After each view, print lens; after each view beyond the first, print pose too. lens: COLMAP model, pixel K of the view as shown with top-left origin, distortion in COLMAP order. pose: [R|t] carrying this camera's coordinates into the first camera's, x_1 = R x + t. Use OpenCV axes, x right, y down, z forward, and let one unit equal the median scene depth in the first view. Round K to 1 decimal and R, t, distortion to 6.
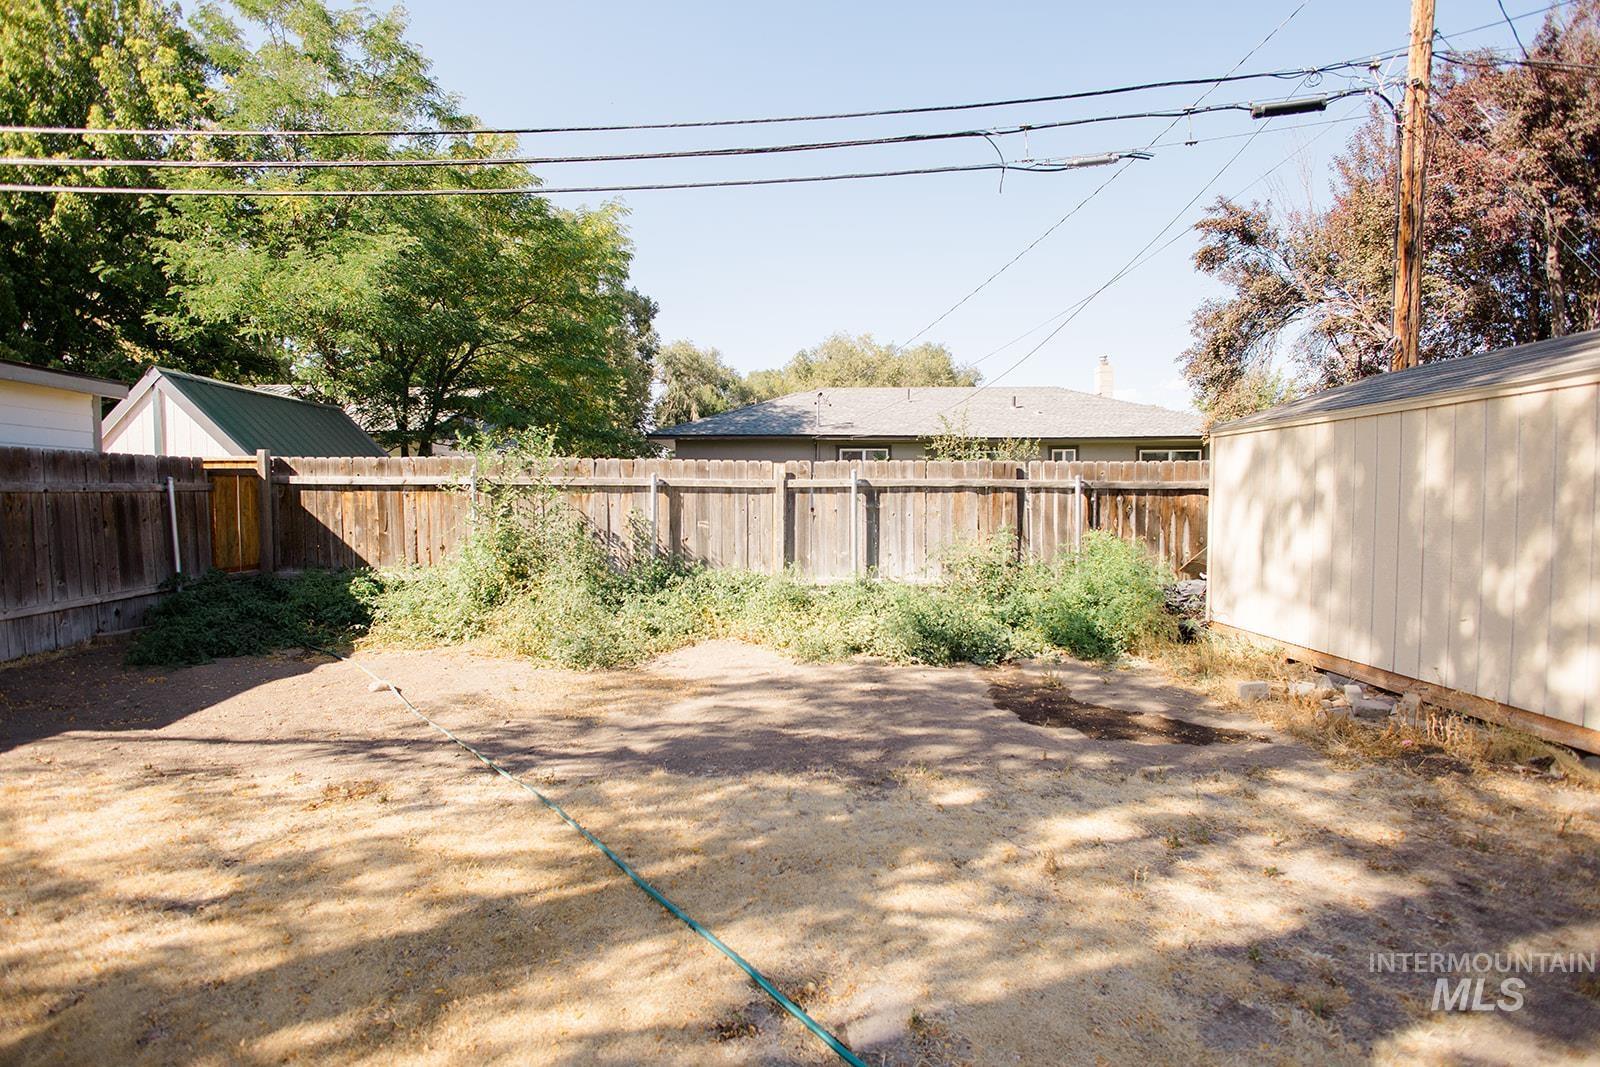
lens RADIAL K [[772.5, 0, 827.6], [0, 772.5, 528.5], [0, 0, 1]] dist [0.019908, -0.007916]
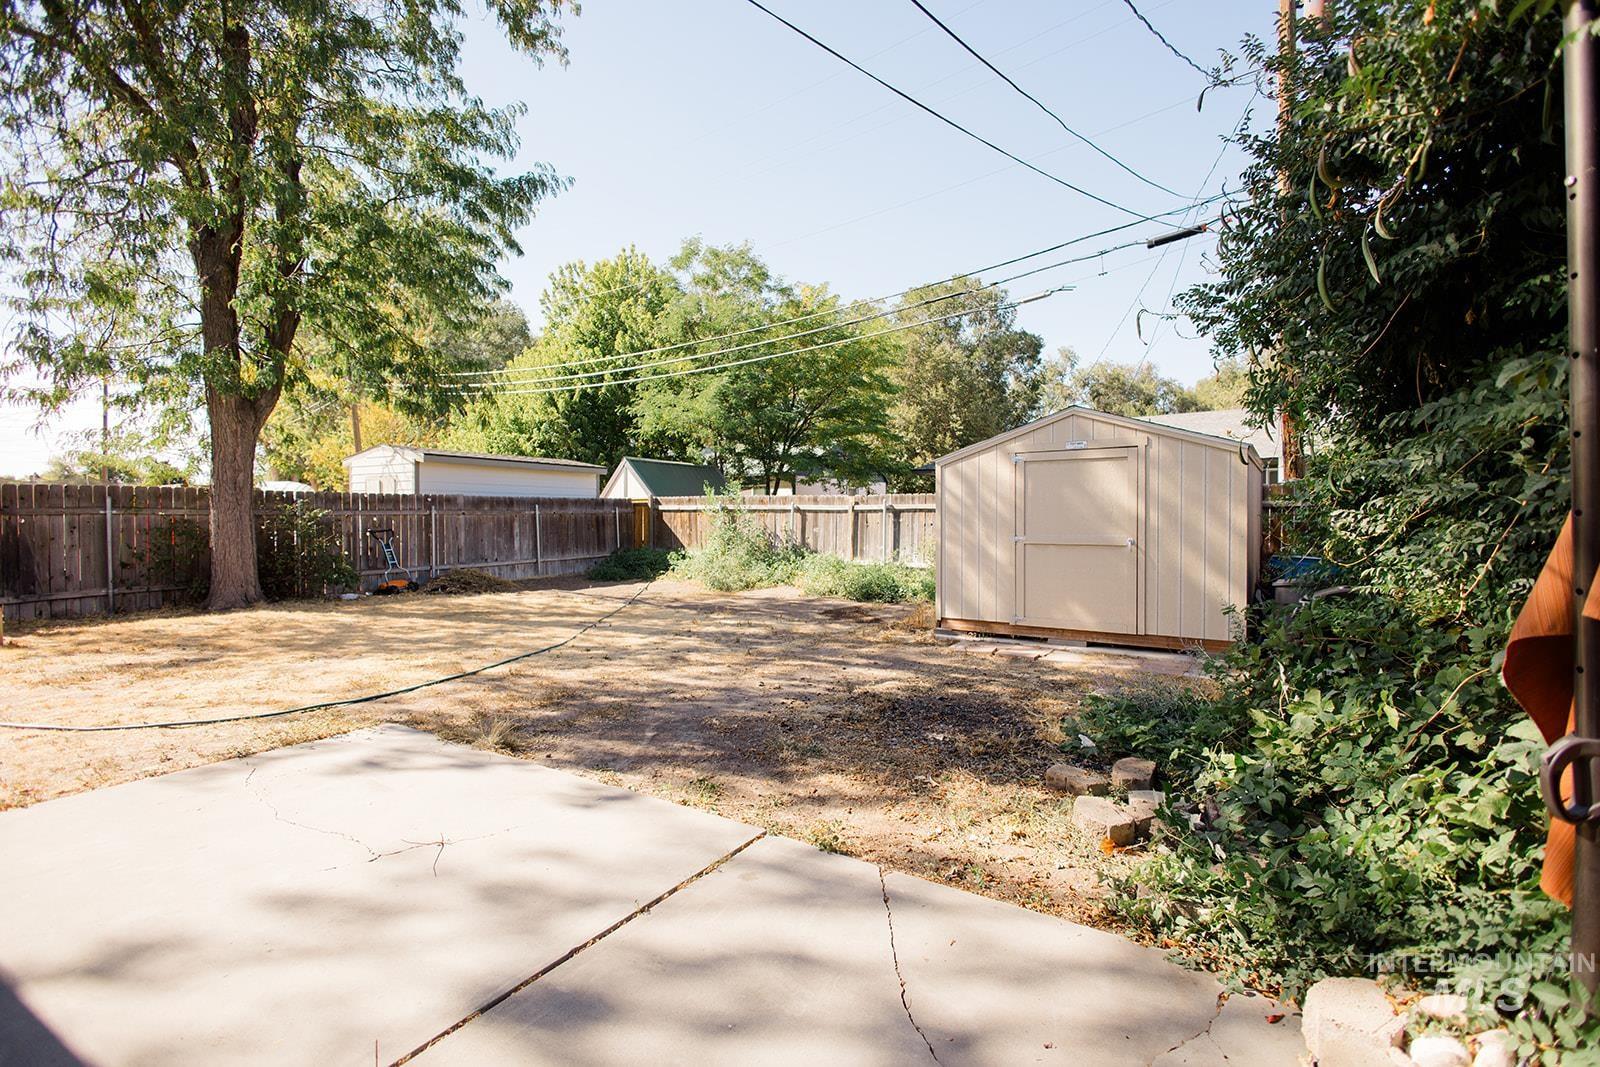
lens RADIAL K [[765.6, 0, 800.0], [0, 765.6, 533.5], [0, 0, 1]] dist [0.004420, 0.000305]
pose [[0.814936, 0.012958, -0.579406, 0.865717], [-0.022134, 0.999717, -0.008774, 0.019588], [0.579128, 0.019975, 0.814992, -0.509556]]
